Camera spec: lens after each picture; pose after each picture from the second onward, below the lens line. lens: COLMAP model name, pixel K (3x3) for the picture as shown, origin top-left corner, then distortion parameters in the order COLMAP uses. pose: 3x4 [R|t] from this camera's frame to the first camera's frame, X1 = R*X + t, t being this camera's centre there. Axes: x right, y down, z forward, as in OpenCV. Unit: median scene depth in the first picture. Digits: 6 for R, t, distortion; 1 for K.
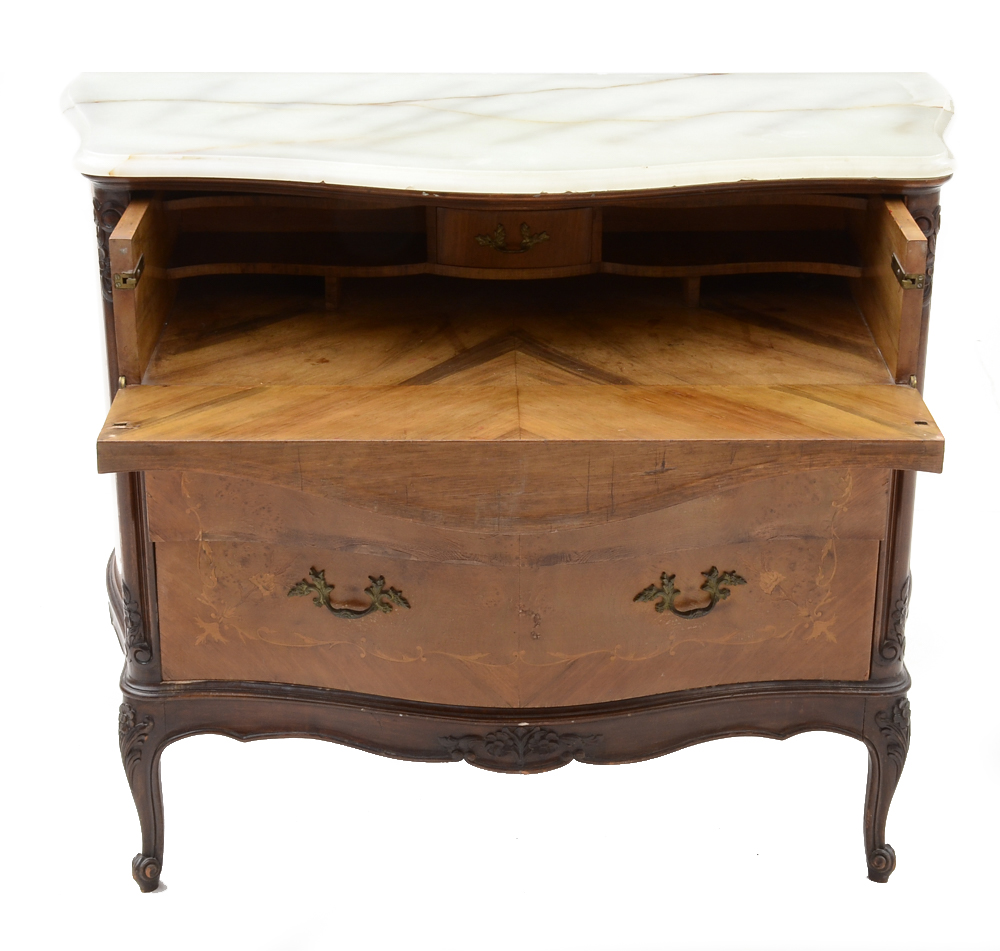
lens RADIAL K [[2120.7, 0, 501.5], [0, 2120.7, 479.7], [0, 0, 1]] dist [0.067395, 0.000000]
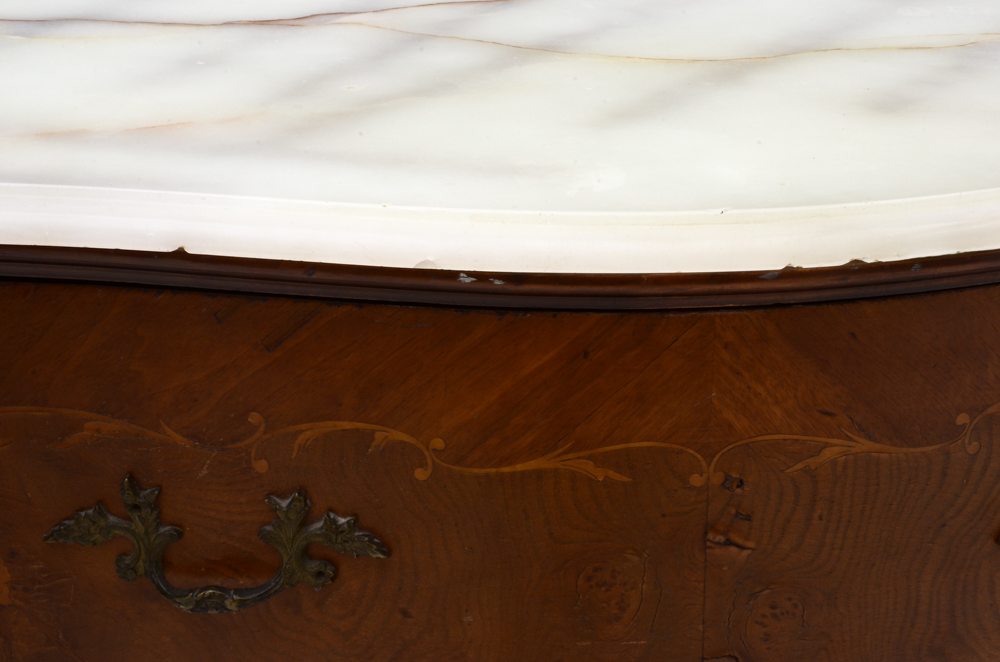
lens RADIAL K [[2244.9, 0, 497.8], [0, 2244.9, 332.8], [0, 0, 1]] dist [0.487727, 0.000000]
pose [[0.993829, -0.034451, 0.105436, -0.064866], [0.036725, 0.999131, -0.019706, -0.105582], [-0.104666, 0.023457, 0.994231, 0.551157]]
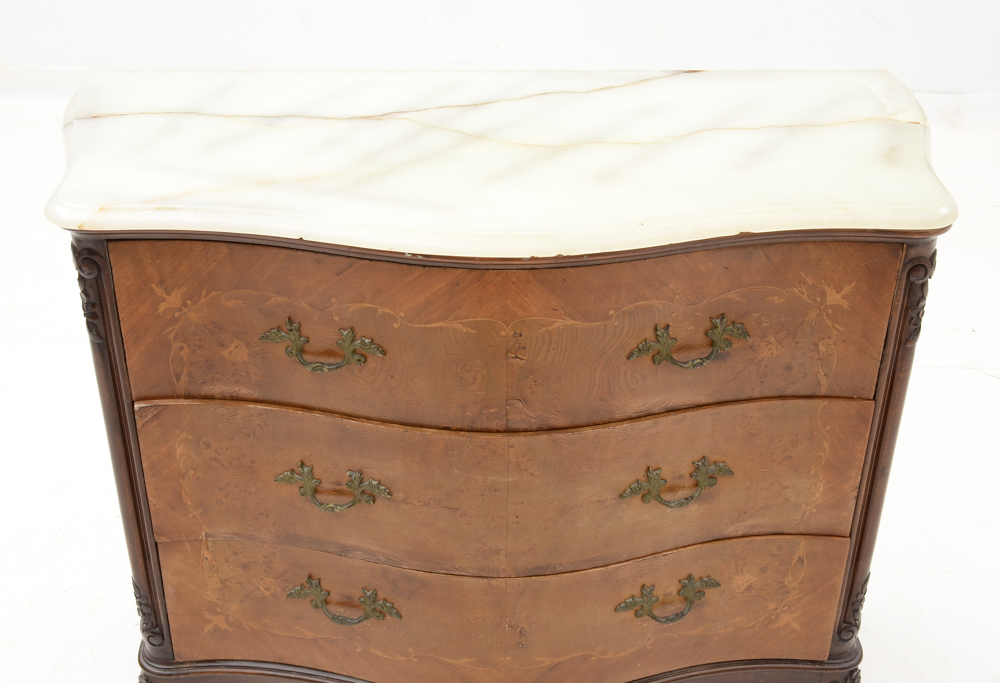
lens RADIAL K [[1240.4, 0, 492.3], [0, 1240.4, 347.6], [0, 0, 1]] dist [-0.012755, 0.000000]
pose [[0.999994, 0.003363, -0.000073, 0.001310], [-0.003322, 0.990862, 0.134836, -0.151358], [0.000526, -0.134835, 0.990868, 0.403297]]
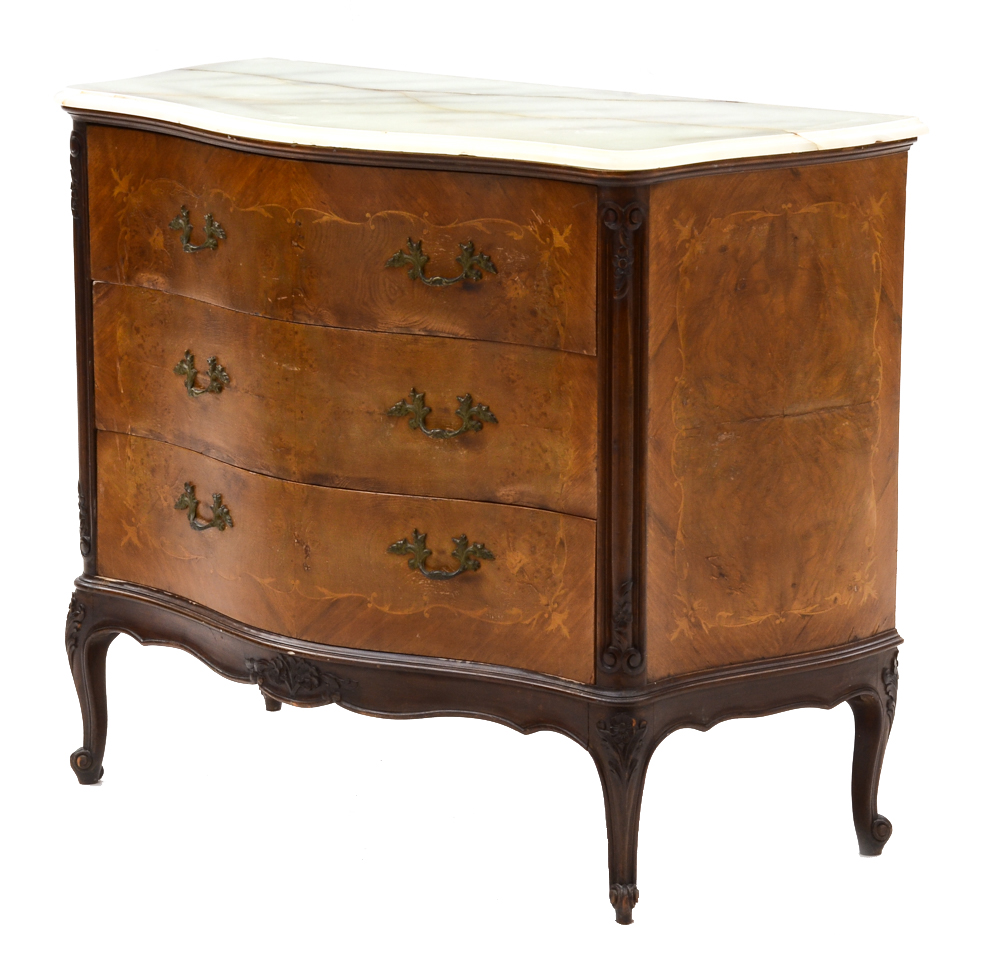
lens RADIAL K [[3847.3, 0, 503.4], [0, 3847.3, 481.2], [0, 0, 1]] dist [0.634073, 0.000000]
pose [[0.749475, 0.133093, -0.648516, 1.318048], [-0.241725, 0.966966, -0.080909, 0.161509], [0.616324, 0.217402, 0.756889, -0.412912]]
